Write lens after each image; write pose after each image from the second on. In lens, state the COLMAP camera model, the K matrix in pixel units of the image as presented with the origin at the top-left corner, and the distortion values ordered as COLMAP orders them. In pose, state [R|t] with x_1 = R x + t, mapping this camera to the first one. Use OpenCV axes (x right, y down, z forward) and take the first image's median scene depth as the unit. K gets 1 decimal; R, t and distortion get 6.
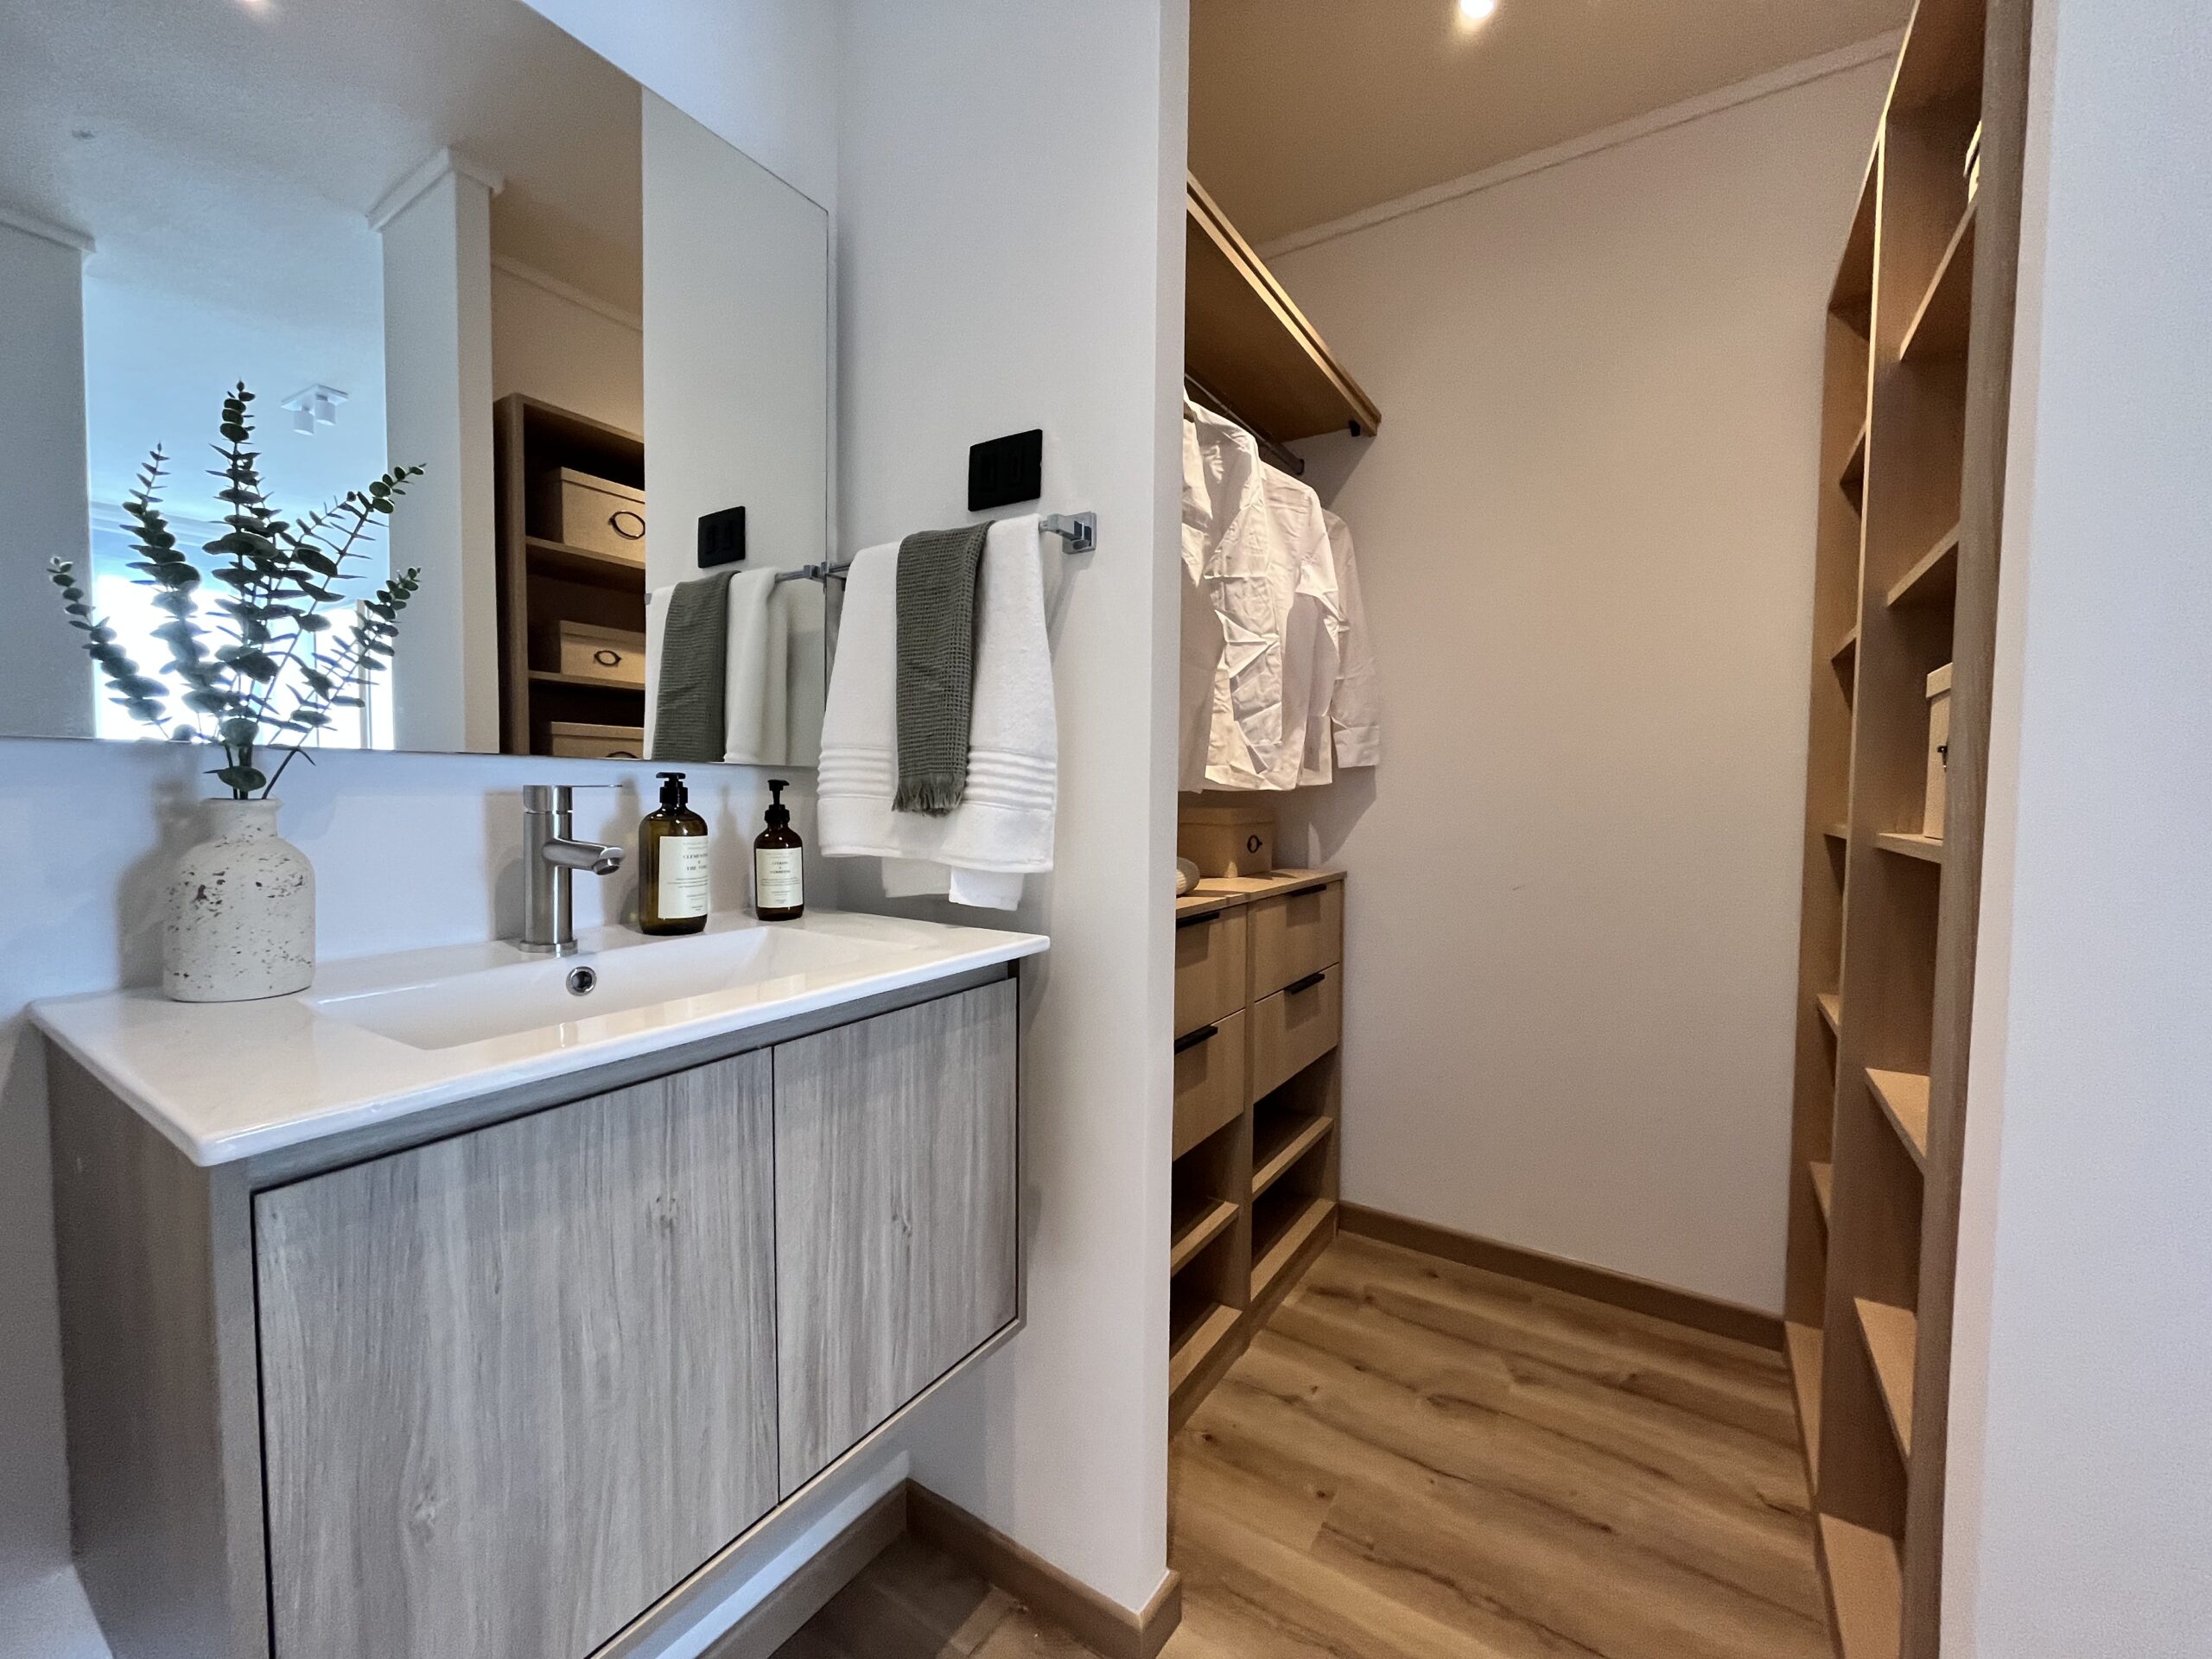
lens RADIAL K [[892.5, 0, 1100.4], [0, 892.5, 826.7], [0, 0, 1]] dist [-0.000448, -0.000467]
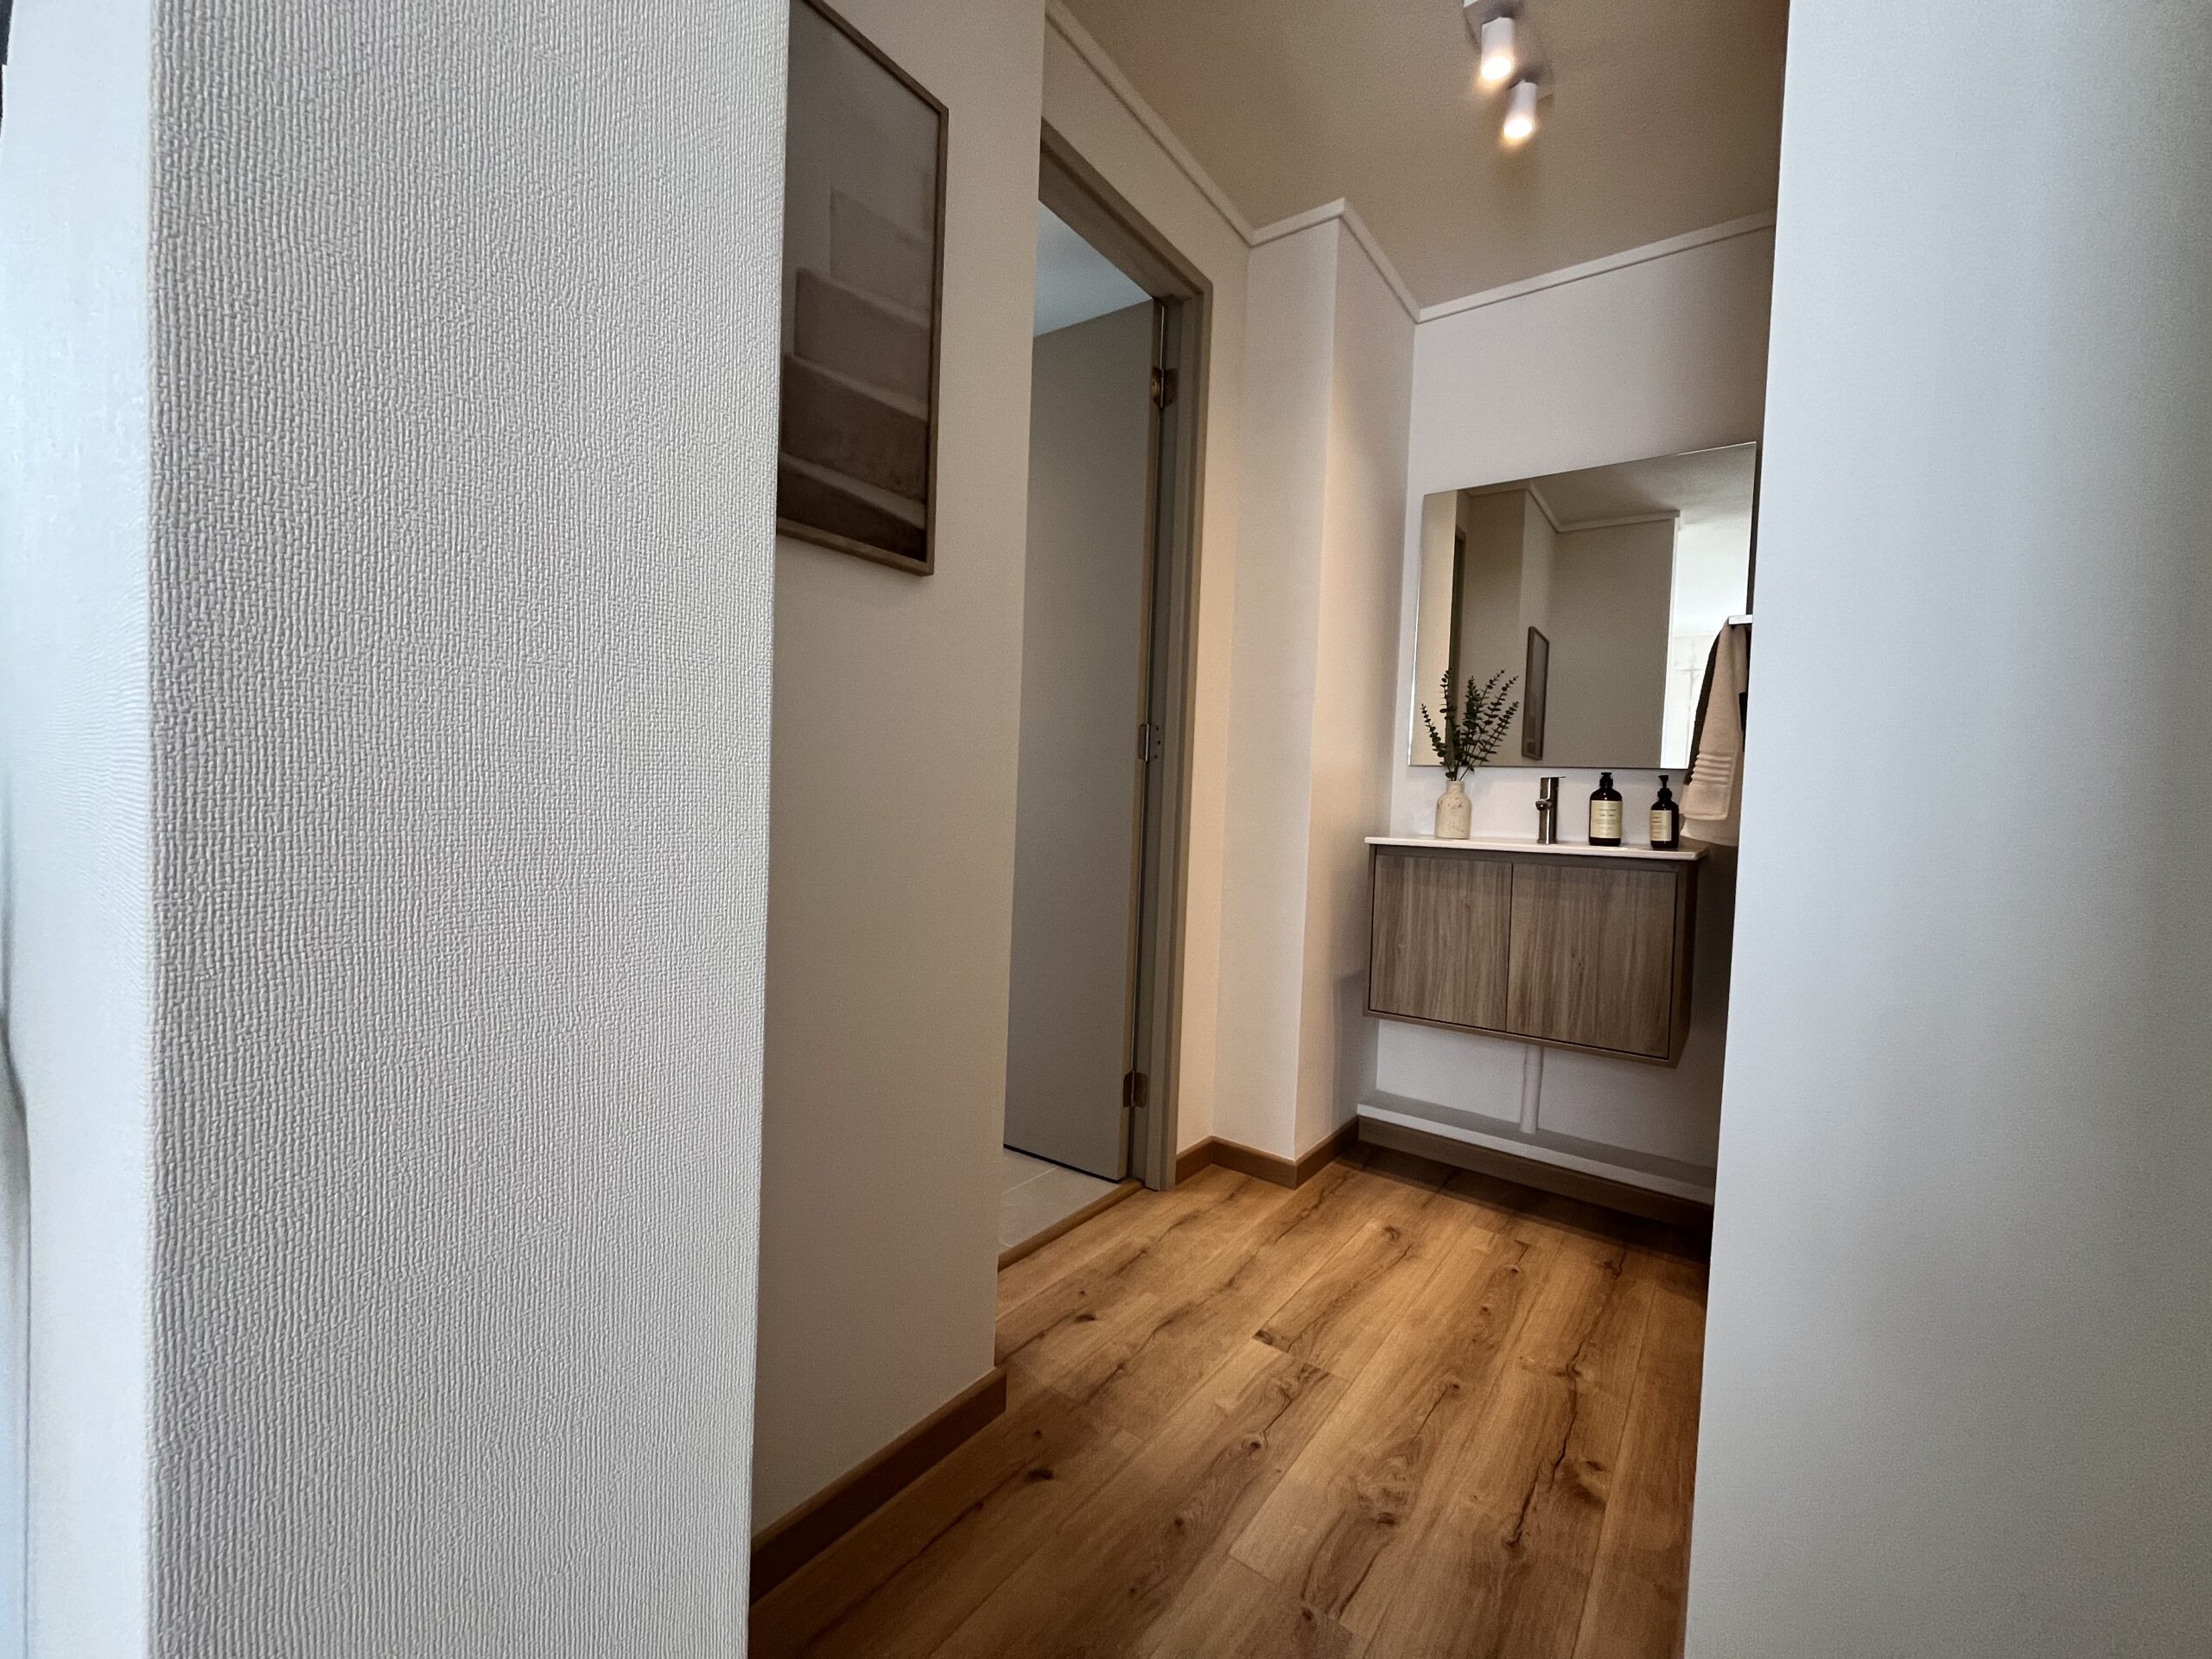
lens RADIAL K [[892.5, 0, 1100.4], [0, 892.5, 826.7], [0, 0, 1]] dist [-0.000448, -0.000467]
pose [[-0.061611, 0.018271, -0.997933, 2.292228], [-0.081438, 0.996407, 0.023271, 0.157909], [0.994772, 0.082703, -0.059902, -0.119737]]
